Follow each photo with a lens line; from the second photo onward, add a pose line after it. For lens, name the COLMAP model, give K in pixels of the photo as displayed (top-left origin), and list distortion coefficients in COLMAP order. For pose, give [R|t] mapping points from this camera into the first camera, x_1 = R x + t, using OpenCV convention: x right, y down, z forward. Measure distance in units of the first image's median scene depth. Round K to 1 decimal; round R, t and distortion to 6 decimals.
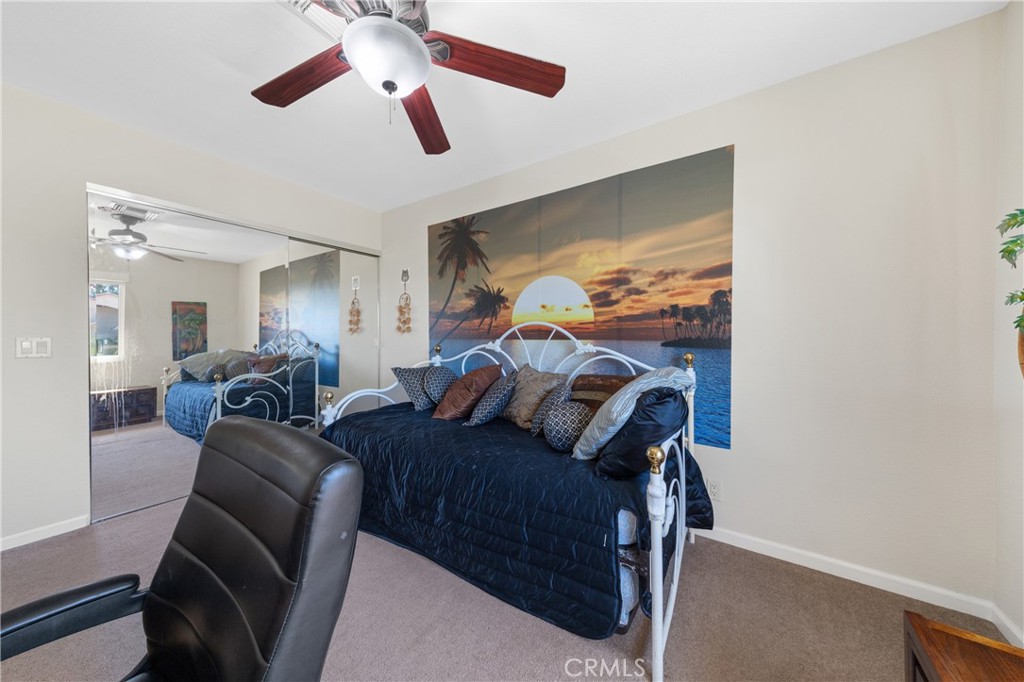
lens RADIAL K [[342.5, 0, 512.0], [0, 342.5, 342.0], [0, 0, 1]] dist [0.002475, -0.000355]
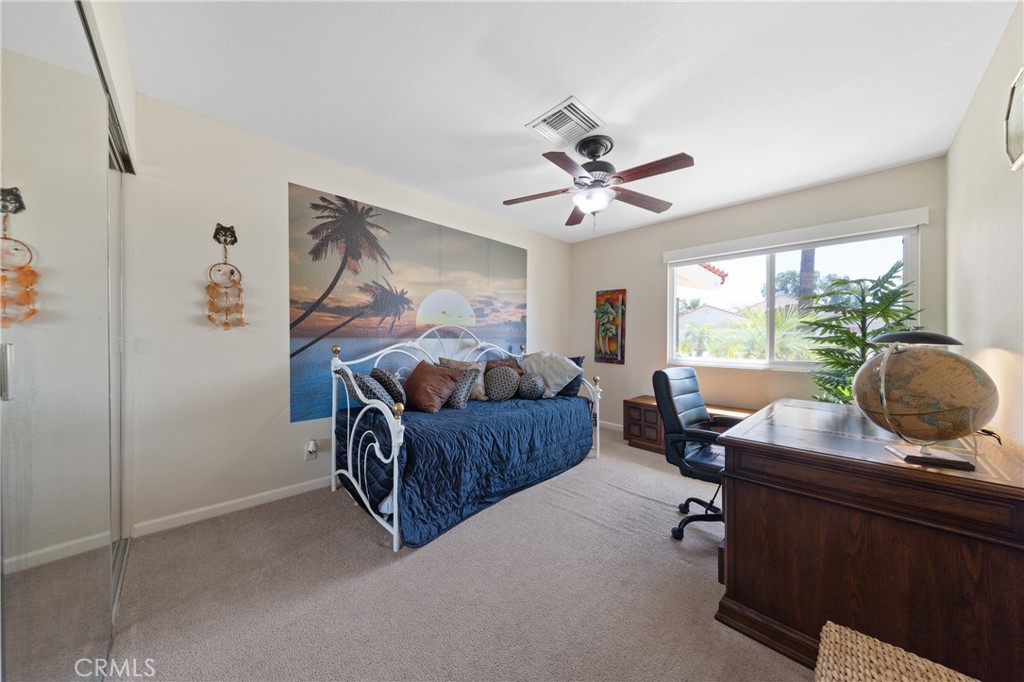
lens RADIAL K [[342.5, 0, 512.1], [0, 342.5, 338.2], [0, 0, 1]] dist [0.002475, -0.000355]
pose [[0.178011, -0.000469, 0.984028, -1.011571], [0.004680, 0.999989, -0.000370, -0.005381], [-0.984017, 0.004671, 0.178011, 0.470218]]
